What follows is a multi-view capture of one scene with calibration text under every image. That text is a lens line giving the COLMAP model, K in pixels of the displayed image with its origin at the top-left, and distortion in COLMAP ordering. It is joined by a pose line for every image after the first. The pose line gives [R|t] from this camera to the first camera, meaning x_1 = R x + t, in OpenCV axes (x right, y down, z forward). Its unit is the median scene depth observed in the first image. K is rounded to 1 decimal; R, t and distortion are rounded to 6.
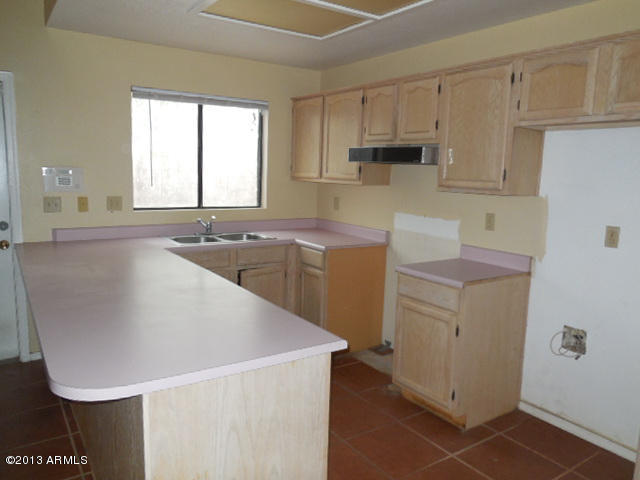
lens RADIAL K [[486.0, 0, 320.0], [0, 486.0, 240.0], [0, 0, 1]] dist [-0.022543, -0.003203]
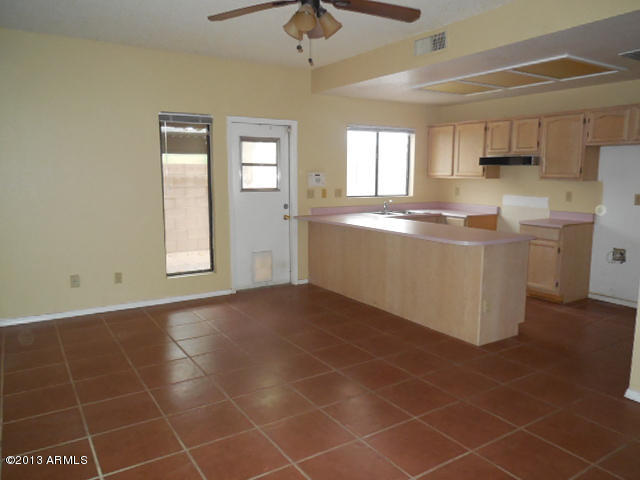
lens RADIAL K [[475.3, 0, 320.0], [0, 475.3, 240.0], [0, 0, 1]] dist [-0.030879, -0.000251]
pose [[0.999045, -0.021372, -0.038109, -0.443147], [0.021255, 0.999768, -0.003493, 0.095900], [0.038175, 0.002680, 0.999267, -0.685733]]
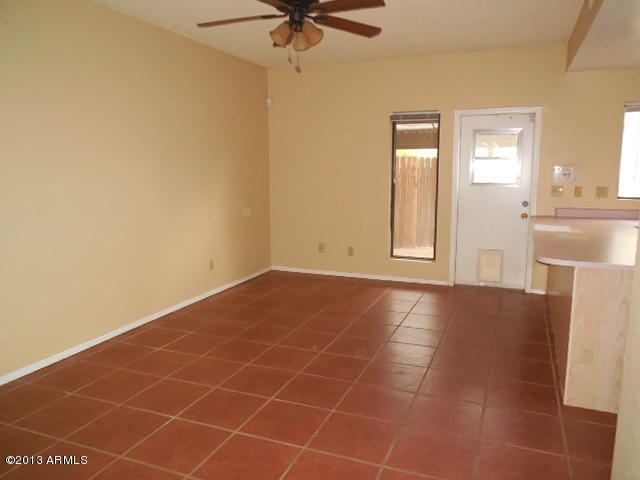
lens RADIAL K [[486.0, 0, 320.0], [0, 486.0, 240.0], [0, 0, 1]] dist [-0.022543, -0.003203]
pose [[0.553559, 0.099716, -0.826818, 0.274830], [-0.103070, 0.993376, 0.050797, 0.072247], [0.826407, 0.057101, 0.560170, -0.411984]]
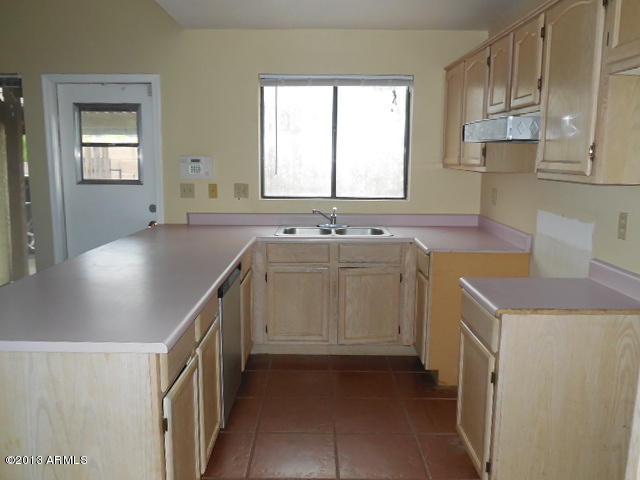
lens RADIAL K [[533.0, 0, 320.0], [0, 533.0, 240.0], [0, 0, 1]] dist [-0.032166, 0.008272]
pose [[0.824911, 0.066552, -0.561331, 0.363771], [-0.065602, 0.997606, 0.021871, -0.007524], [0.561443, 0.018783, 0.827302, 0.166799]]
